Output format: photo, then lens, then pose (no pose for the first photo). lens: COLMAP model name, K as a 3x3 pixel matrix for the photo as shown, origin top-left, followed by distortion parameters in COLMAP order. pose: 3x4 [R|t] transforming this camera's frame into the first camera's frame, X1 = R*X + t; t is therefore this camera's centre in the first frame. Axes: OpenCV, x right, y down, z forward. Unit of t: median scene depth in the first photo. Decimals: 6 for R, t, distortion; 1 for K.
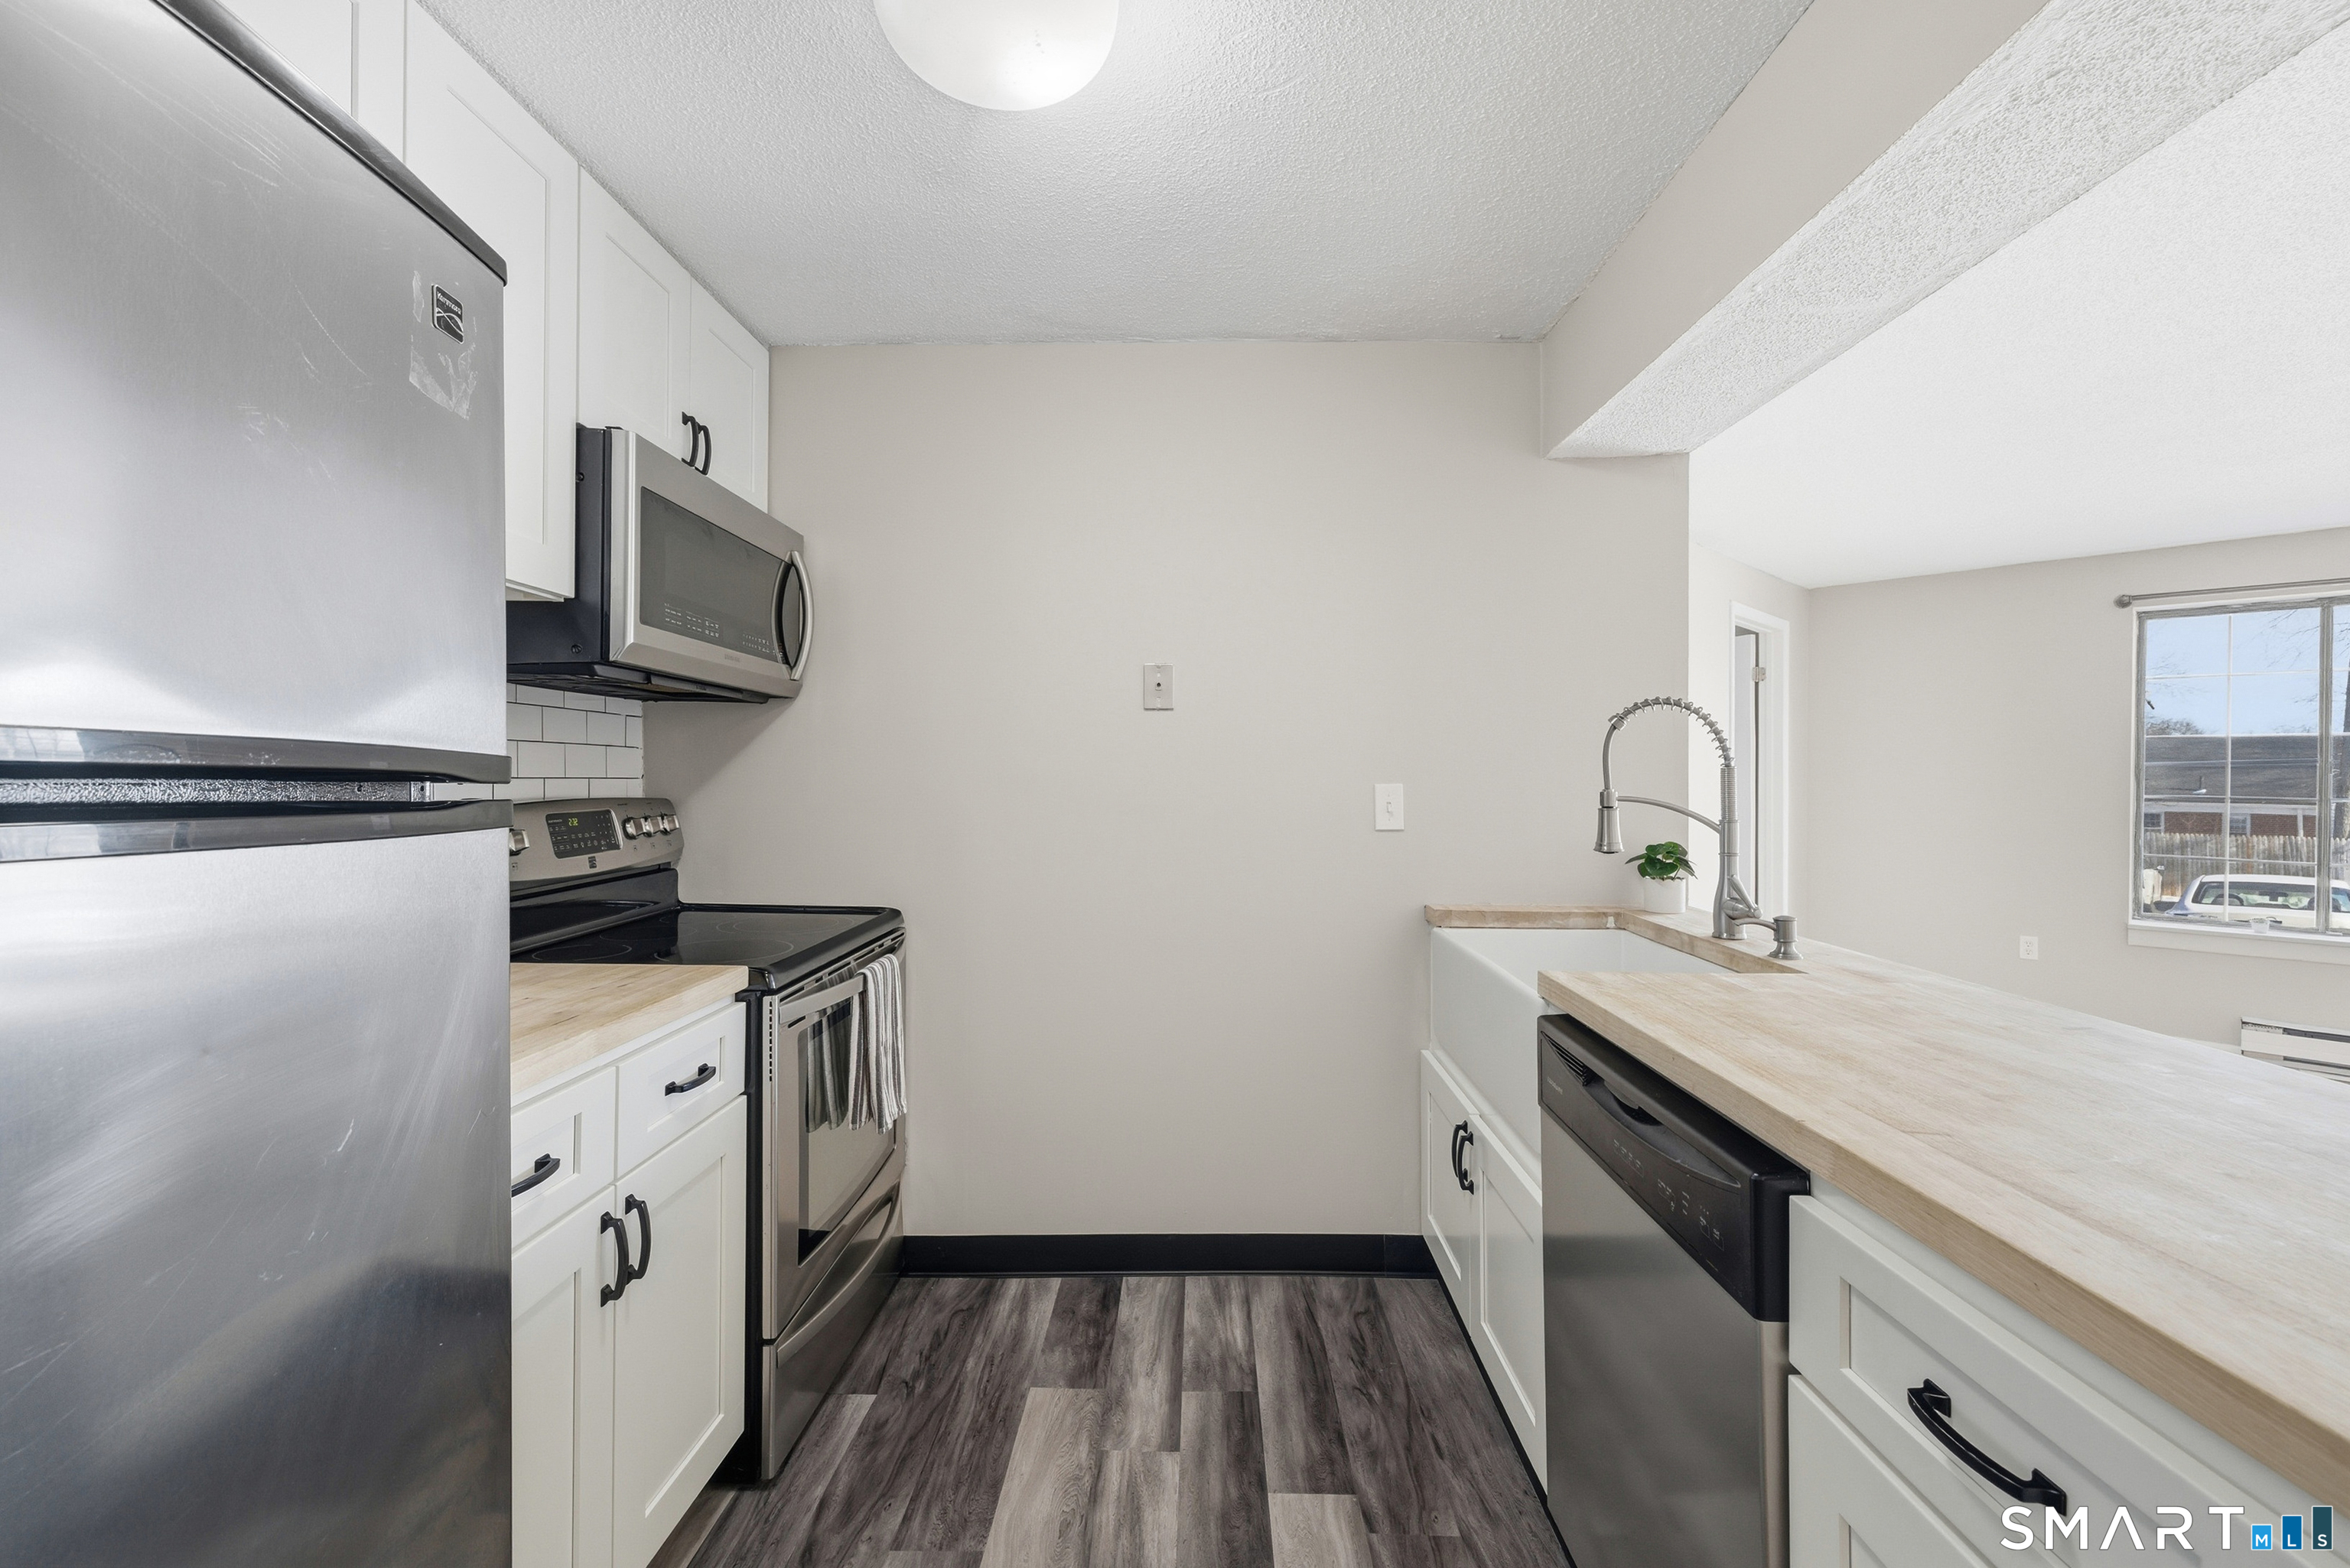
lens RADIAL K [[997.9, 0, 1183.6], [0, 997.9, 772.7], [0, 0, 1]] dist [0.008672, -0.002206]
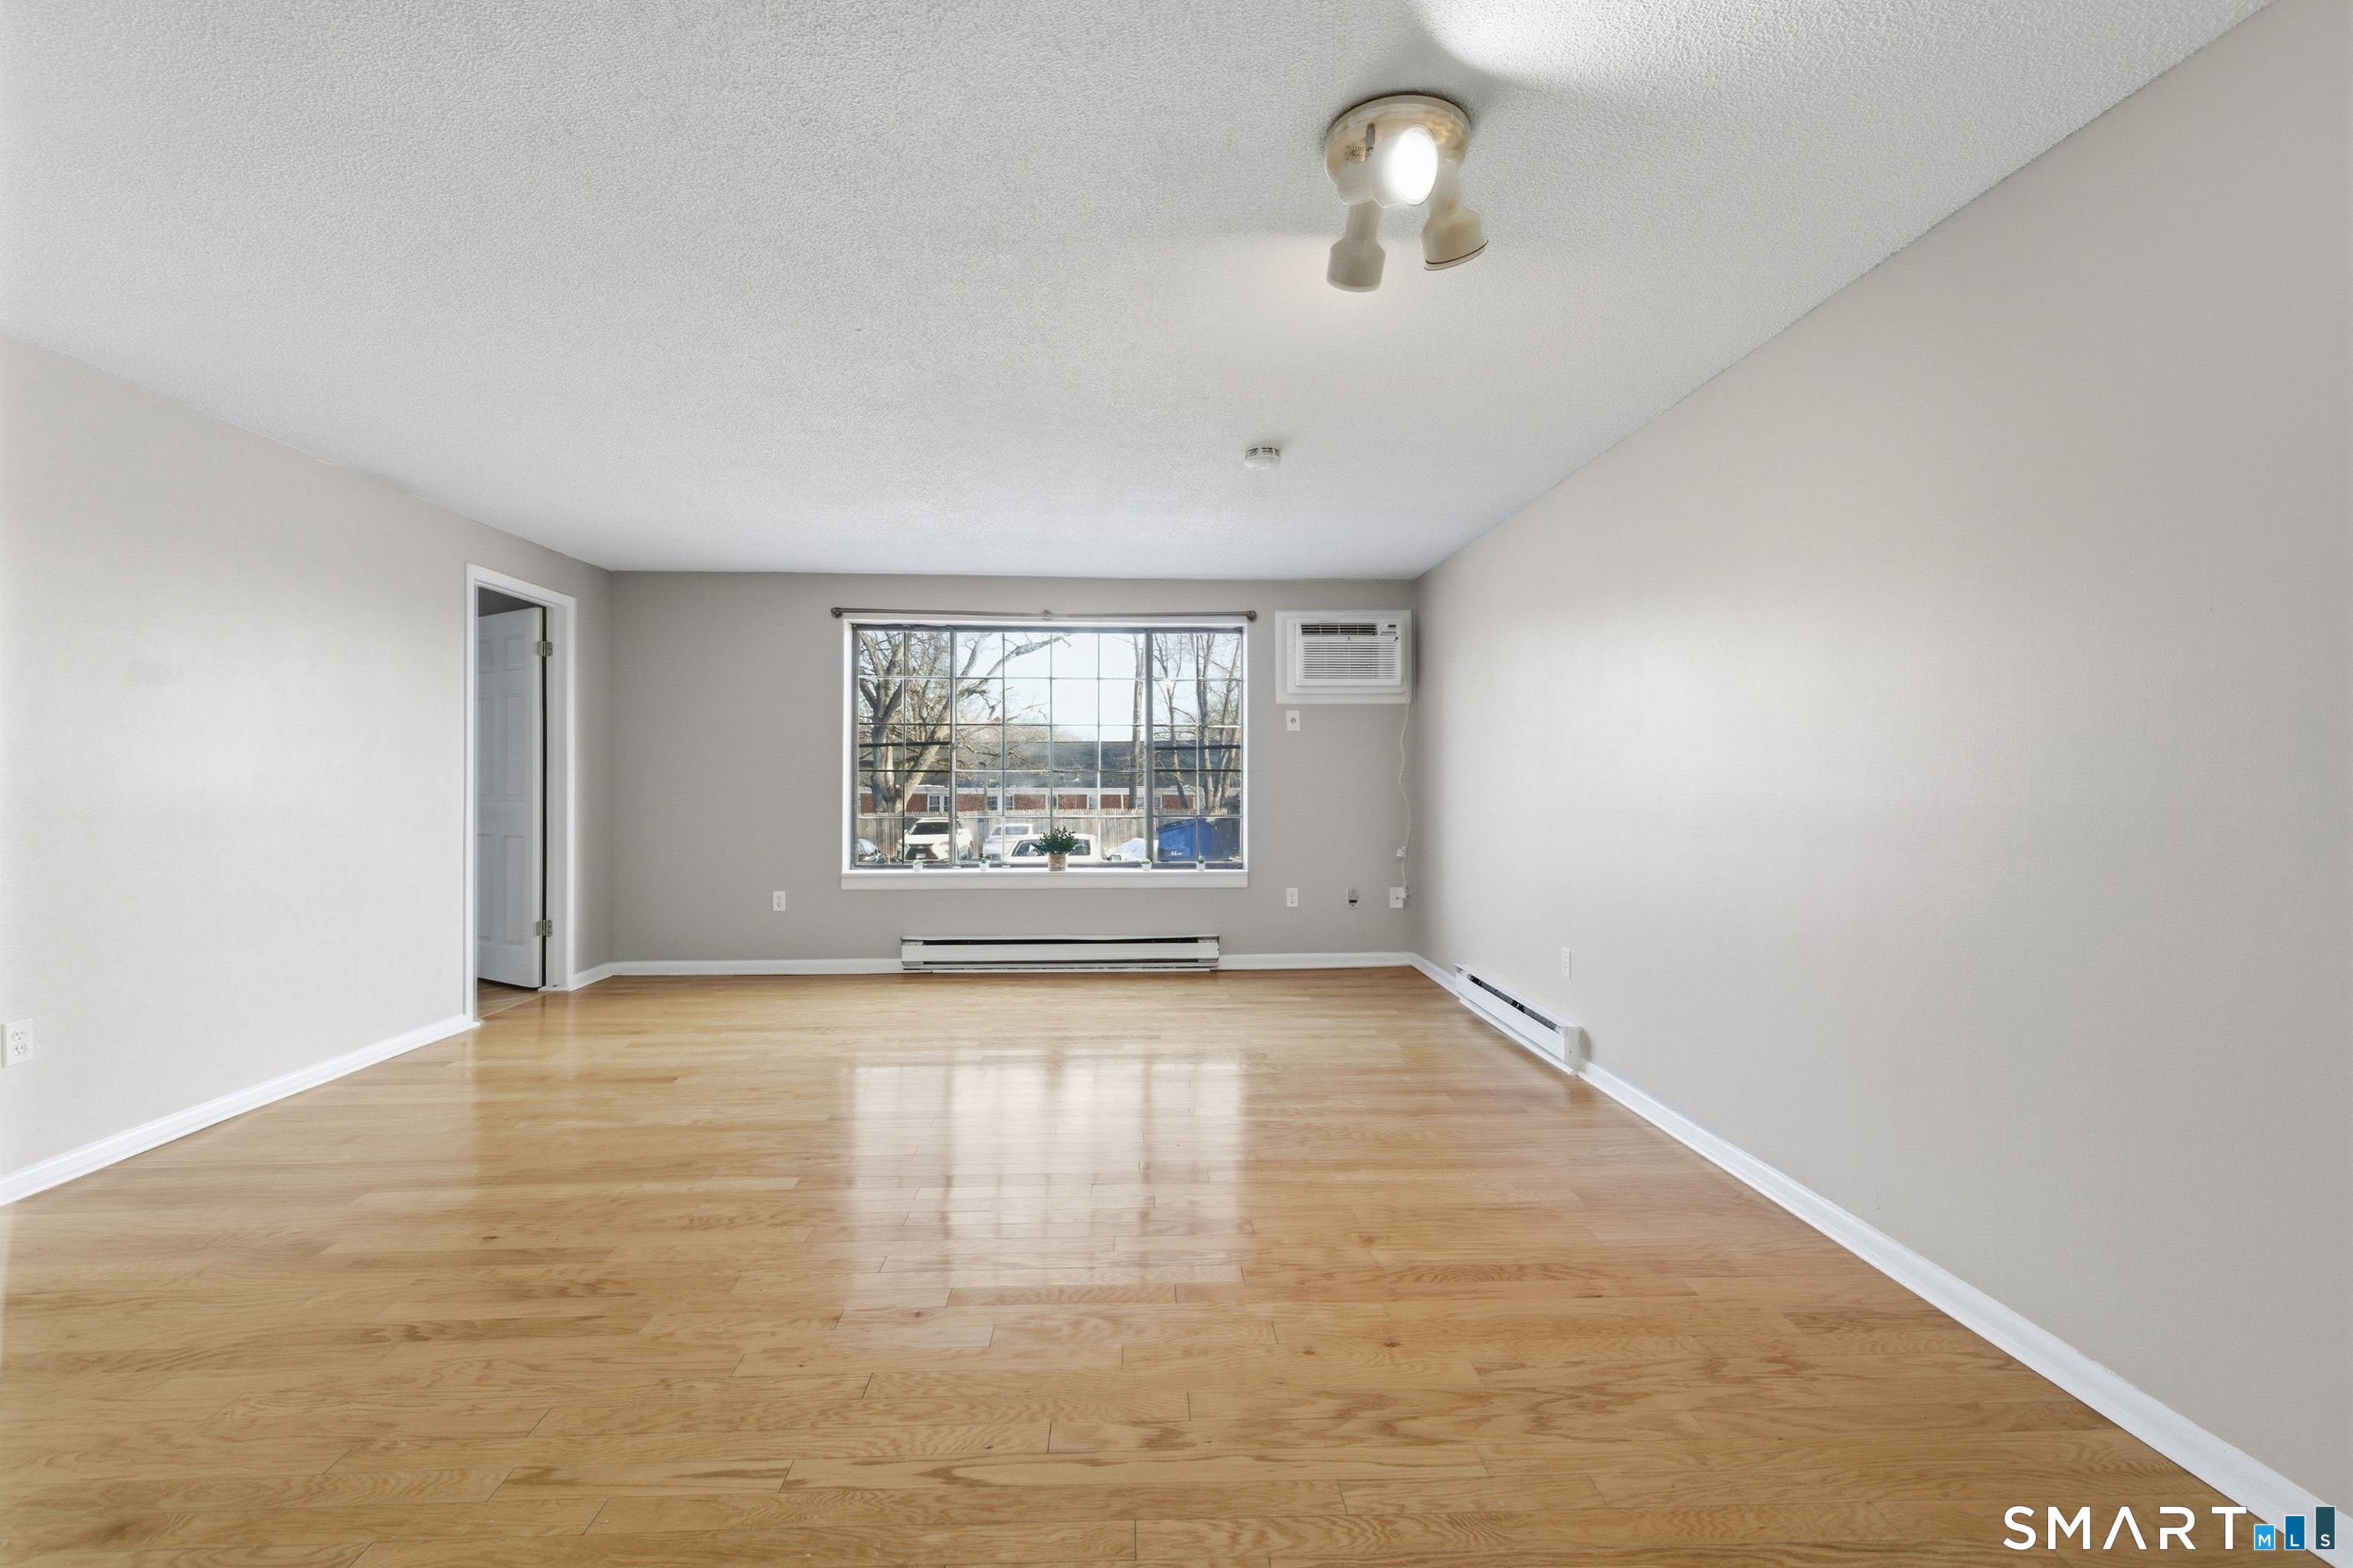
lens RADIAL K [[999.3, 0, 1169.2], [0, 999.3, 772.7], [0, 0, 1]] dist [0.008672, -0.002206]
pose [[0.651338, -0.003959, 0.758778, 0.597489], [0.001830, 0.999992, 0.003647, 0.050727], [-0.758786, -0.000987, 0.651339, -0.256345]]
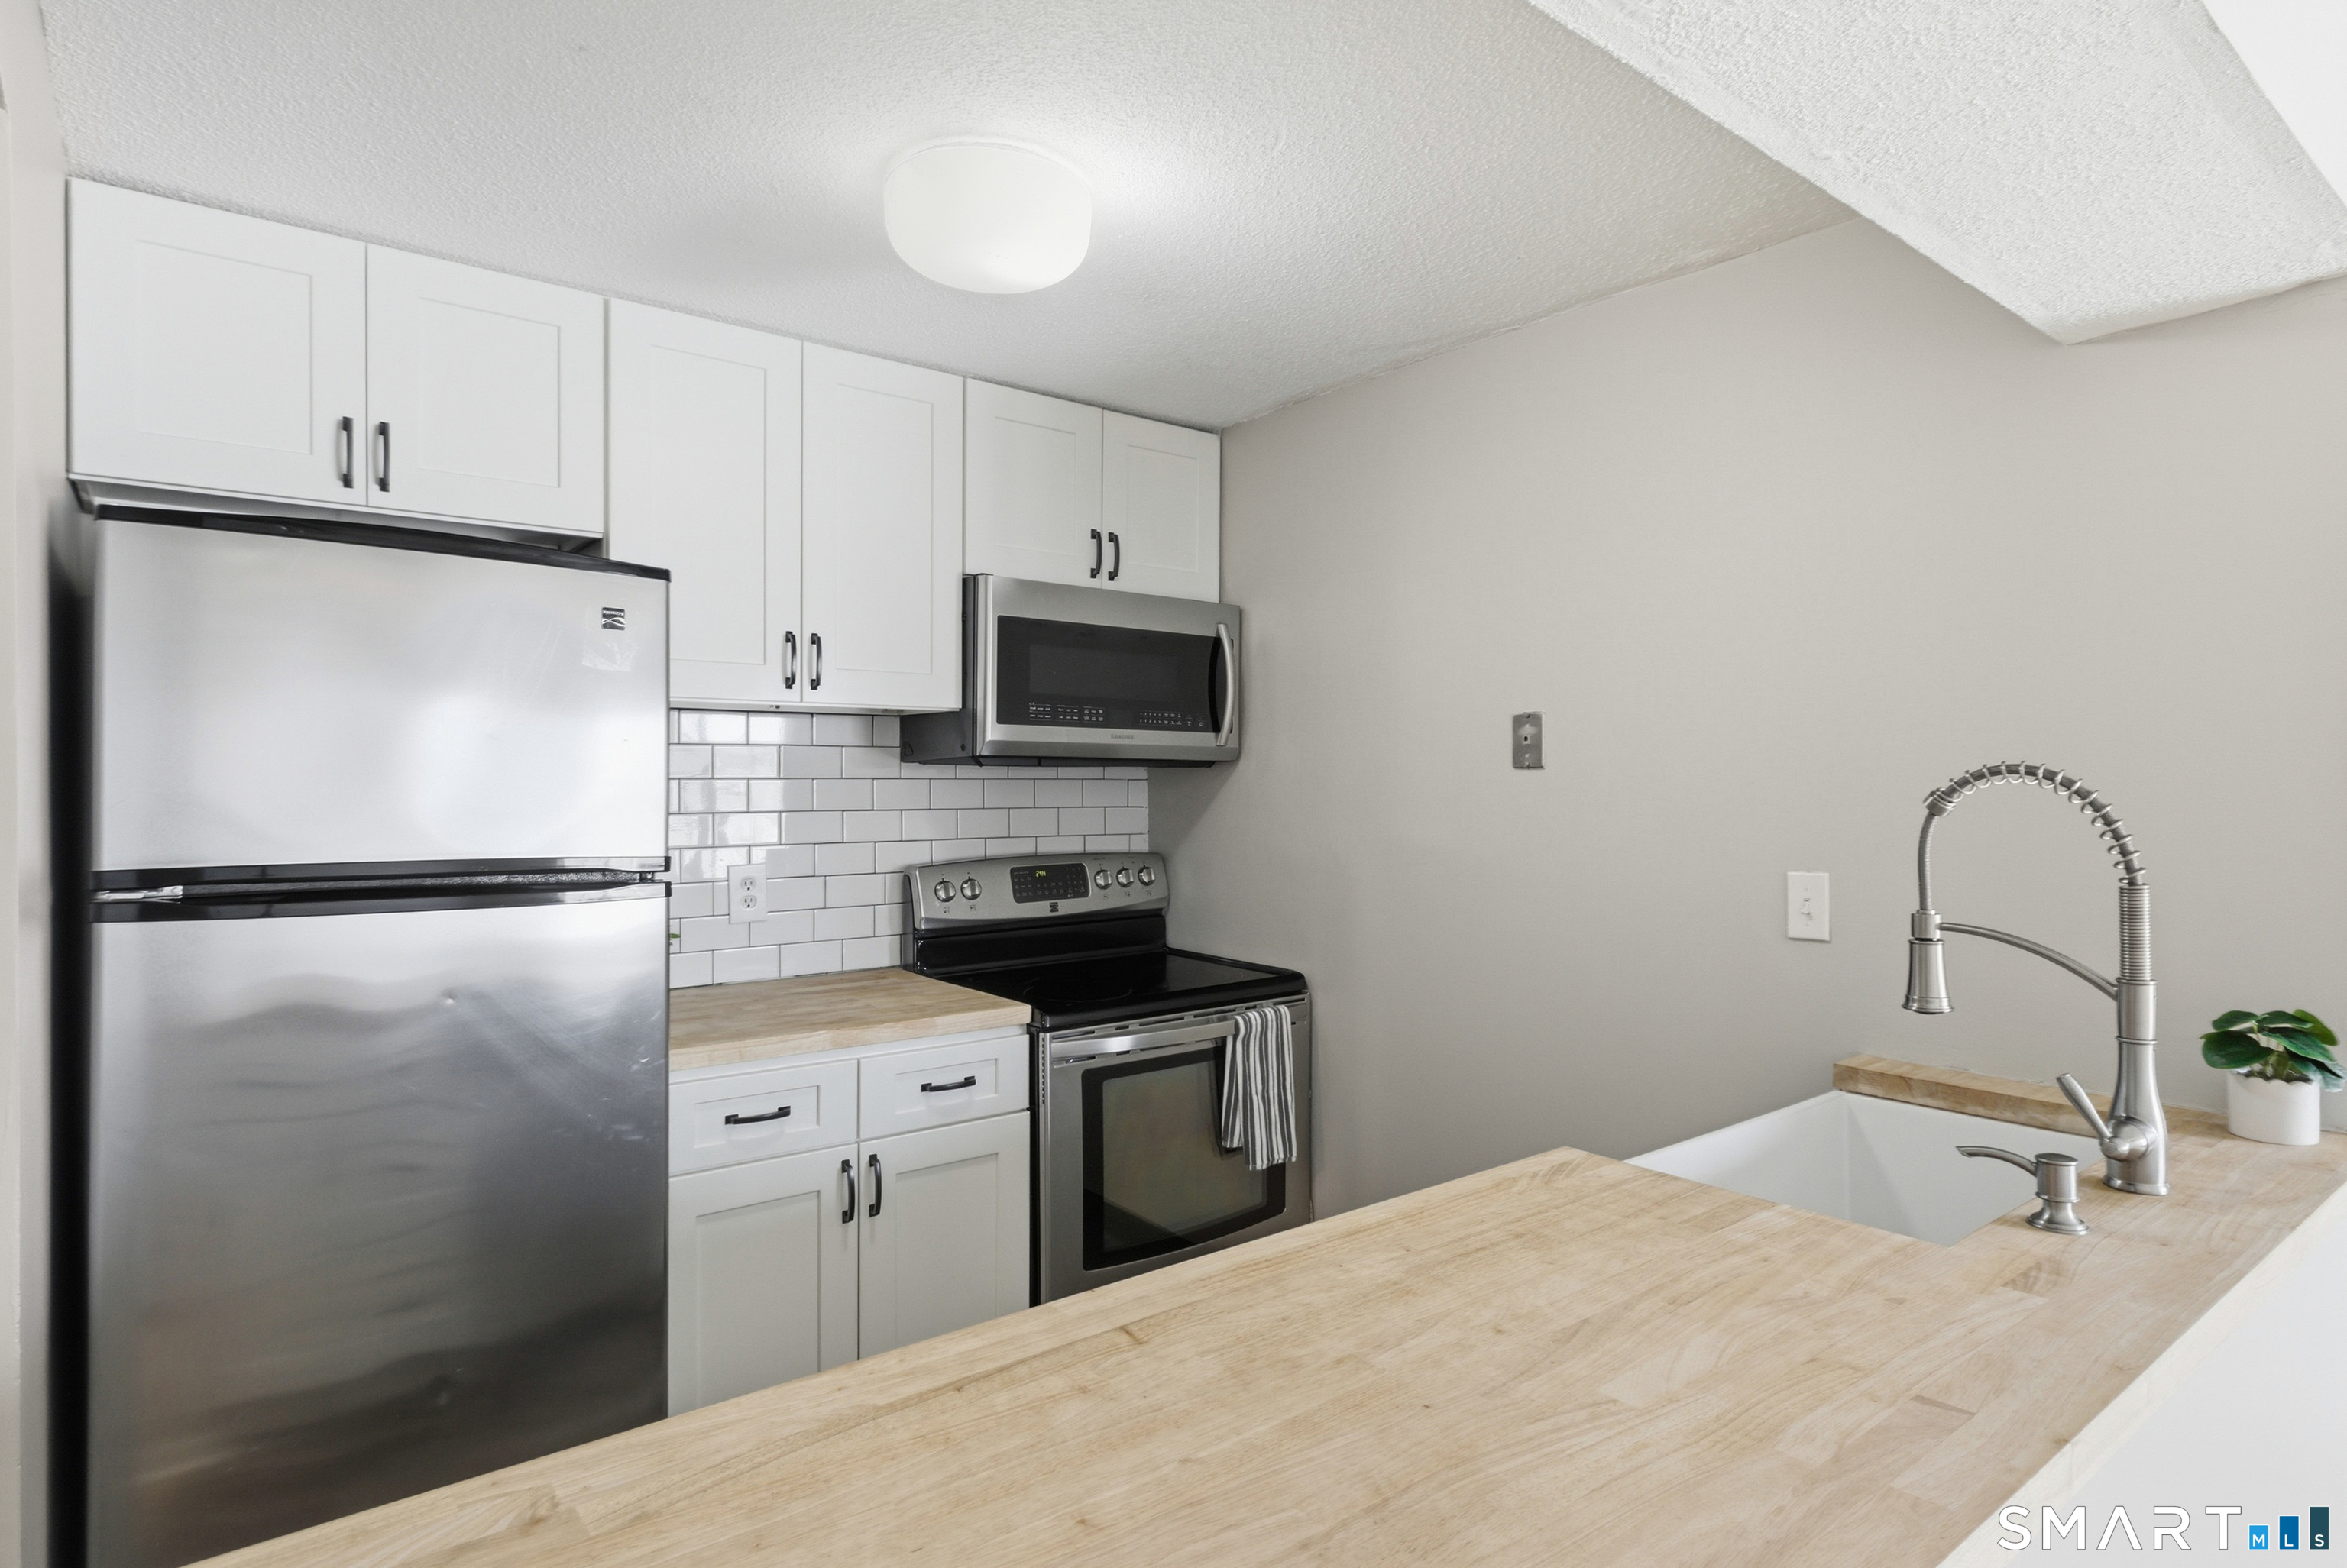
lens RADIAL K [[1269.8, 0, 1190.7], [0, 1269.8, 782.6], [0, 0, 1]] dist [0.005240, 0.000395]
pose [[0.646824, -0.002753, -0.762634, 0.696982], [0.004224, 0.999991, -0.000027, -0.061478], [0.762627, -0.003203, 0.646830, 0.120962]]
